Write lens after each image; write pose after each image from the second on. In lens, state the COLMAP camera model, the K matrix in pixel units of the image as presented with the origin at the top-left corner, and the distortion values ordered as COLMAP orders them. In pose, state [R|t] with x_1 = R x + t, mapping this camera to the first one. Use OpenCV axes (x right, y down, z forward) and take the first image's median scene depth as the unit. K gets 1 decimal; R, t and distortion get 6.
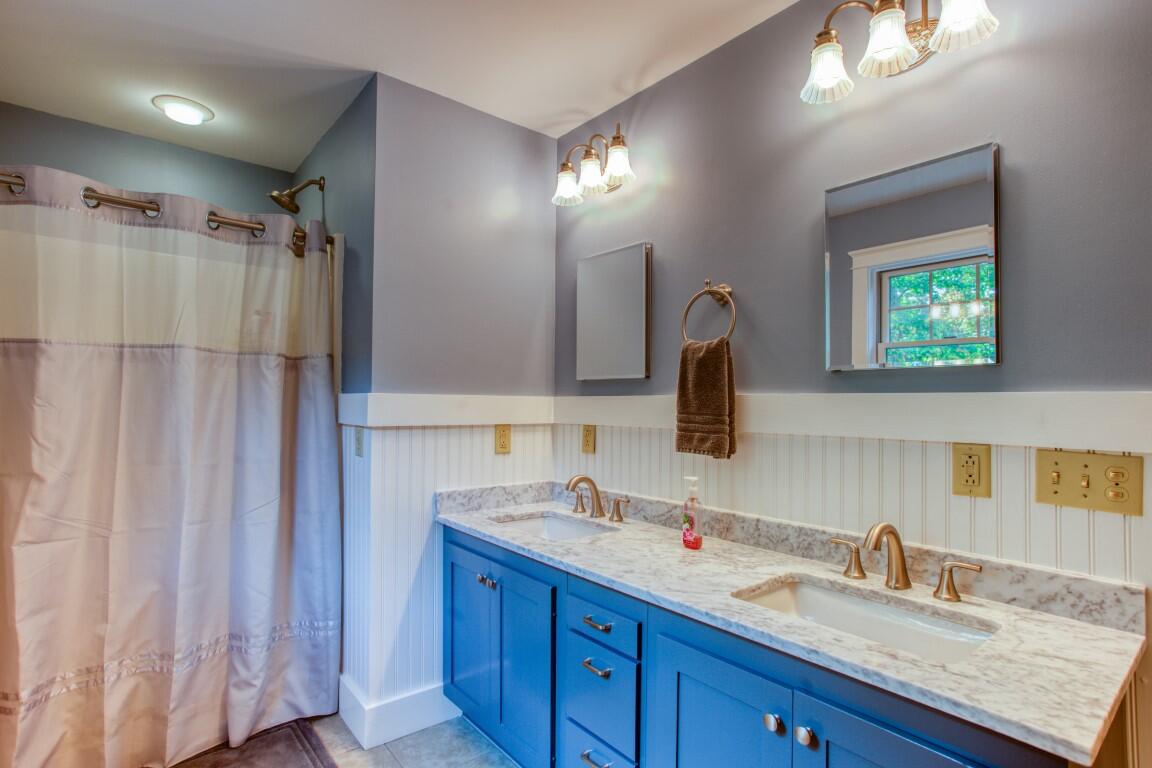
lens RADIAL K [[567.7, 0, 576.0], [0, 567.7, 384.0], [0, 0, 1]] dist [-0.057877, 0.031592]
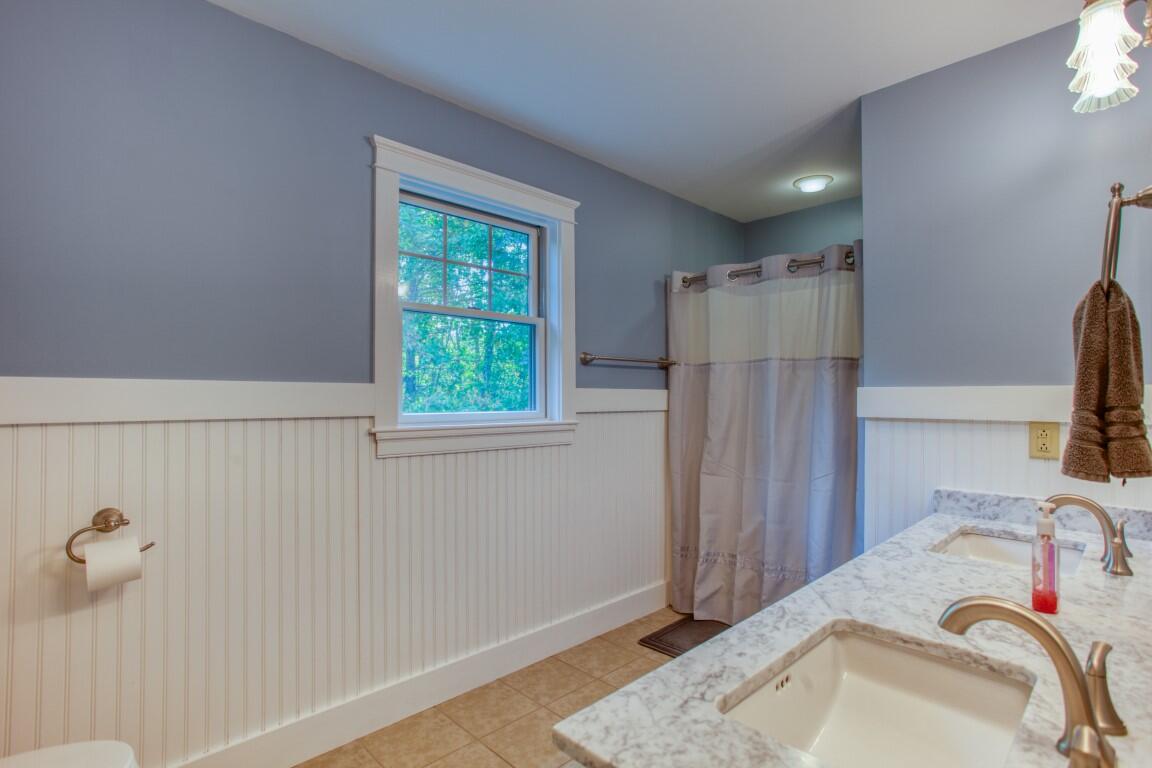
lens RADIAL K [[567.7, 0, 576.0], [0, 567.7, 384.0], [0, 0, 1]] dist [-0.057877, 0.031592]
pose [[0.079344, -0.029540, -0.996410, 0.740759], [0.034610, 0.999040, -0.026862, 0.020834], [0.996246, -0.032354, 0.080290, 0.367556]]
